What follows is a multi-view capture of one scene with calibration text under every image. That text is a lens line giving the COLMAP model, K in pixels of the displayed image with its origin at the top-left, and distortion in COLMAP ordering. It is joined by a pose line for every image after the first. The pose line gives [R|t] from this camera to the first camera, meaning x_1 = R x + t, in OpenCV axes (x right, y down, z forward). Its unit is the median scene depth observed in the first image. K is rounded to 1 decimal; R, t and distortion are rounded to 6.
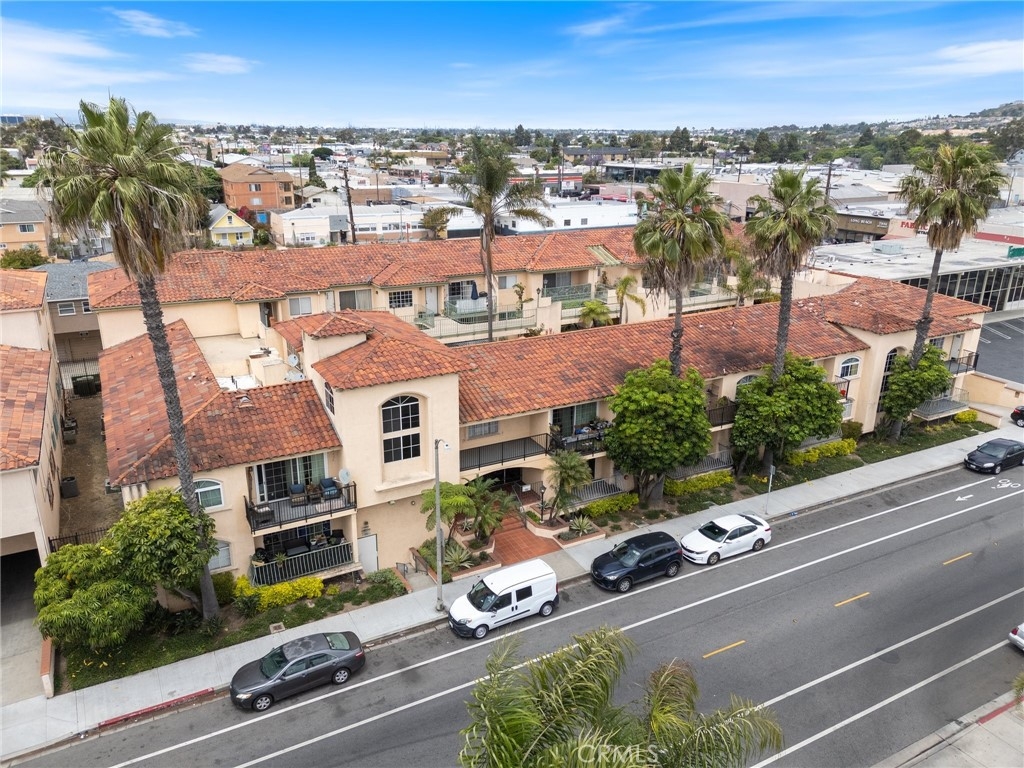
lens RADIAL K [[754.5, 0, 513.6], [0, 754.5, 383.2], [0, 0, 1]] dist [0.066348, -0.060792]
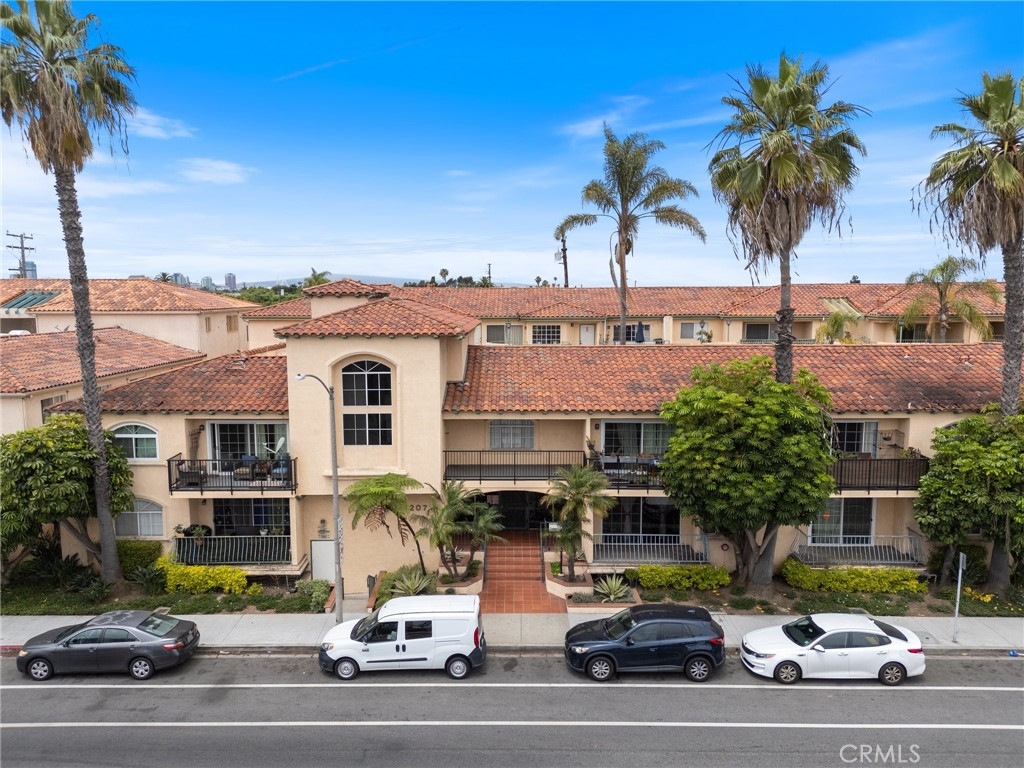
lens RADIAL K [[754.5, 0, 513.0], [0, 754.5, 390.1], [0, 0, 1]] dist [0.066348, -0.060792]
pose [[0.879594, 0.051421, -0.472937, 0.342076], [-0.143061, 0.976715, -0.159877, 0.142670], [0.453704, 0.208286, 0.866470, 0.351858]]
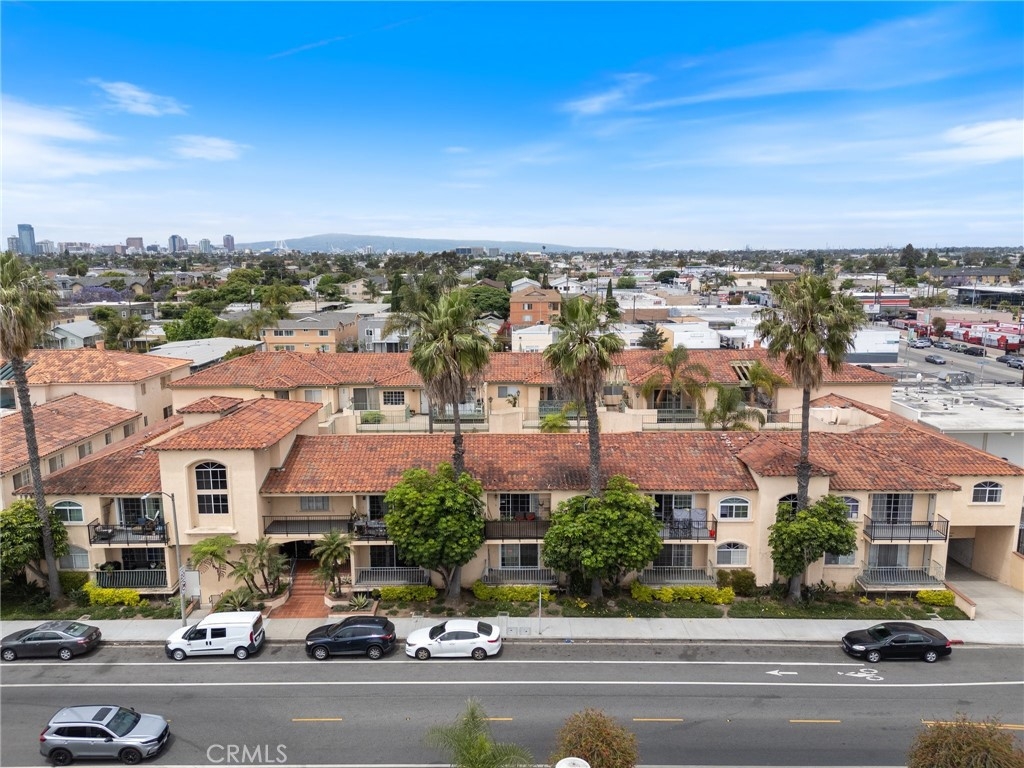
lens RADIAL K [[754.5, 0, 513.1], [0, 754.5, 389.4], [0, 0, 1]] dist [0.066348, -0.060792]
pose [[0.876191, 0.071434, -0.476641, 0.845611], [-0.139029, 0.984377, -0.108043, -0.033677], [0.461477, 0.160933, 0.872433, 0.078177]]
